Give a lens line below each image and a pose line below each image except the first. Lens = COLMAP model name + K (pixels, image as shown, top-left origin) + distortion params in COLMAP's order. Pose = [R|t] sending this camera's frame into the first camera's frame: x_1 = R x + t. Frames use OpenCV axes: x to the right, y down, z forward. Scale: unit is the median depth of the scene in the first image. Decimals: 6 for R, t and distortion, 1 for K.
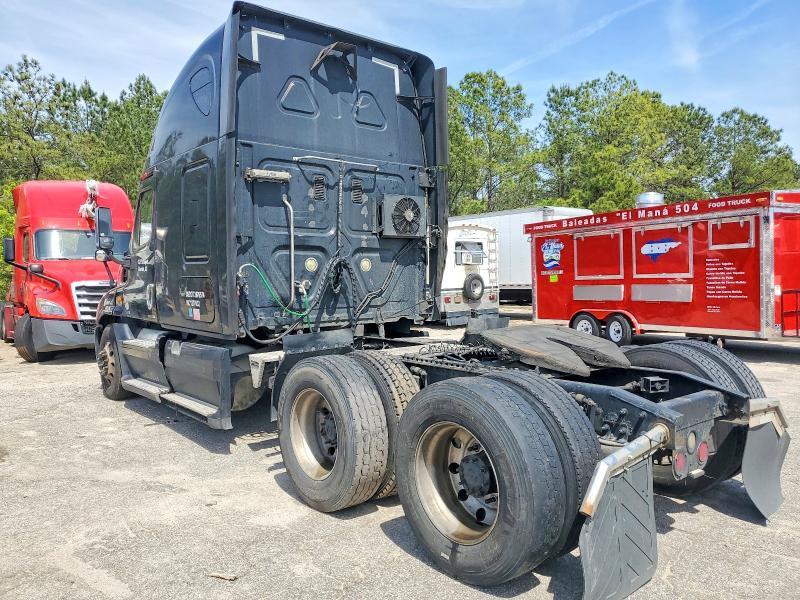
lens RADIAL K [[623.8, 0, 400.0], [0, 623.8, 300.0], [0, 0, 1]] dist [0.010630, -0.000927]
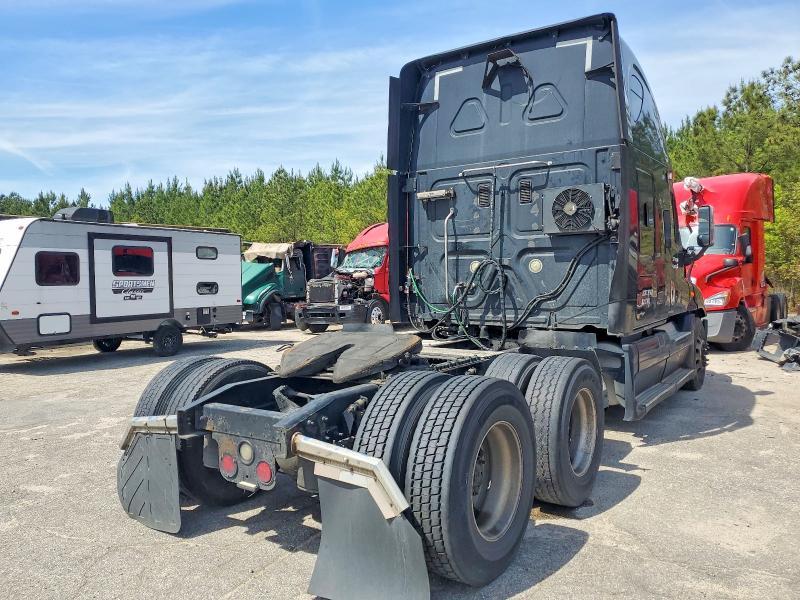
lens RADIAL K [[630.8, 0, 377.5], [0, 630.8, 299.4], [0, 0, 1]] dist [0.003426, -0.001933]
pose [[0.264990, 0.032687, -0.963697, 0.836975], [-0.021072, 0.999383, 0.028104, -0.026947], [0.964021, 0.012860, 0.265515, 0.515123]]
